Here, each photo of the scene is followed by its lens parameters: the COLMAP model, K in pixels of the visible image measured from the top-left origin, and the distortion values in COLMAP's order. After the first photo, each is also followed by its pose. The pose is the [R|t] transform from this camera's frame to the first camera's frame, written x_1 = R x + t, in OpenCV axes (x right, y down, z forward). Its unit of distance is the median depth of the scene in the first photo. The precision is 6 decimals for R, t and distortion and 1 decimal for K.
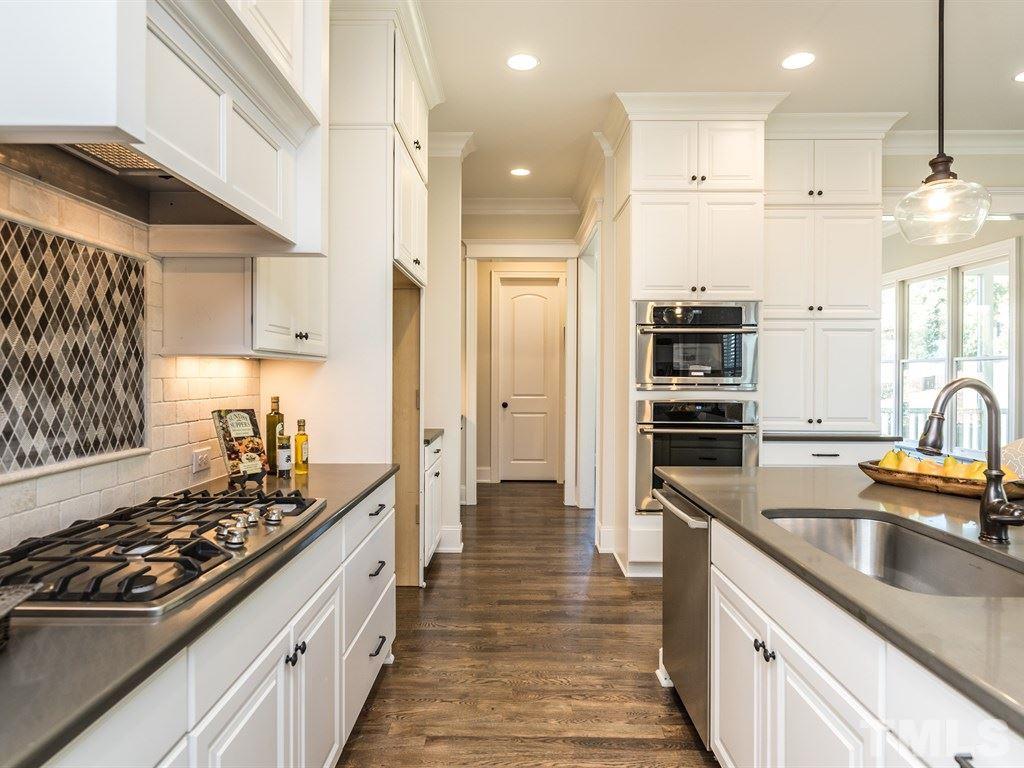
lens RADIAL K [[611.0, 0, 512.0], [0, 611.0, 384.0], [0, 0, 1]] dist [0.000183, -0.000741]
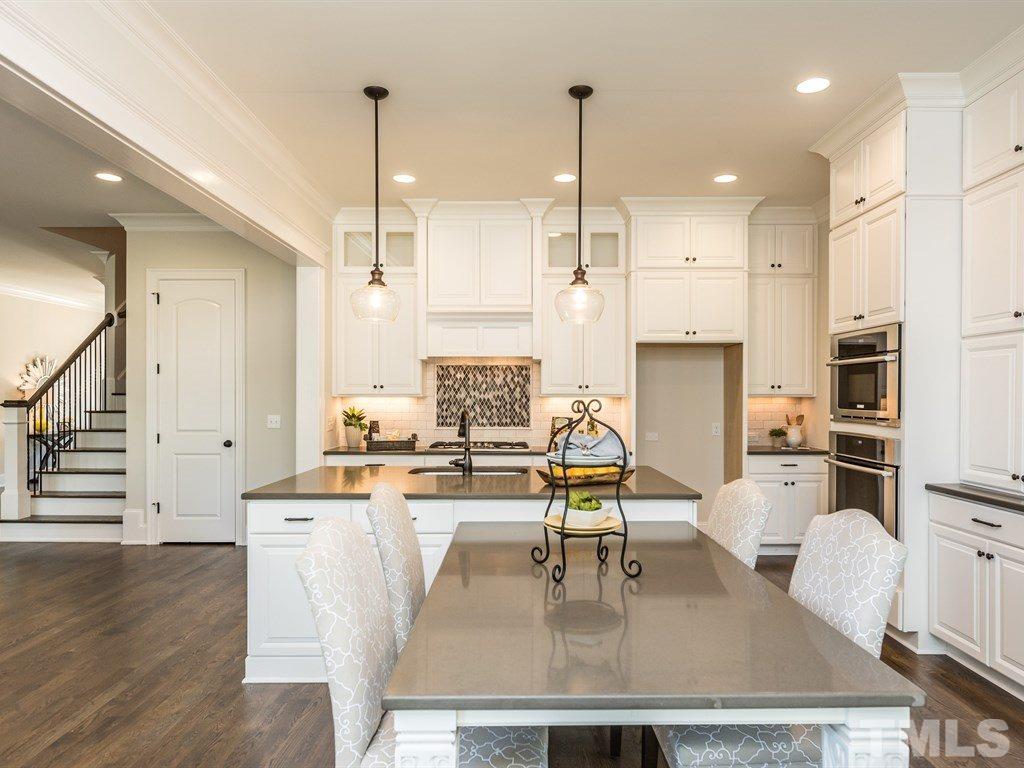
lens RADIAL K [[583.1, 0, 511.6], [0, 583.1, 397.9], [0, 0, 1]] dist [0.003475, -0.000029]
pose [[0.023507, 0.000128, -0.999724, 1.682014], [-0.016612, 0.999862, -0.000263, -0.029369], [0.999586, 0.016614, 0.023506, 0.629349]]
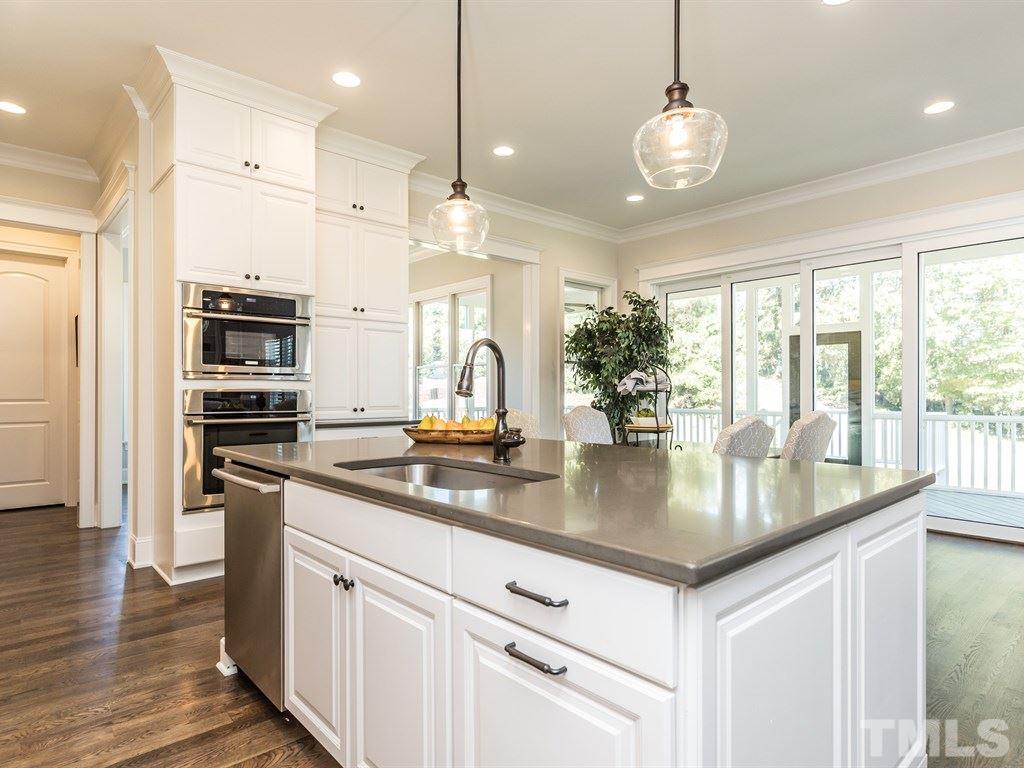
lens RADIAL K [[583.1, 0, 511.6], [0, 583.1, 397.9], [0, 0, 1]] dist [0.003475, -0.000029]
pose [[0.737139, -0.007447, 0.675700, -0.039173], [0.013109, 0.999909, -0.003282, 0.069513], [-0.675614, 0.011277, 0.737170, 0.017466]]
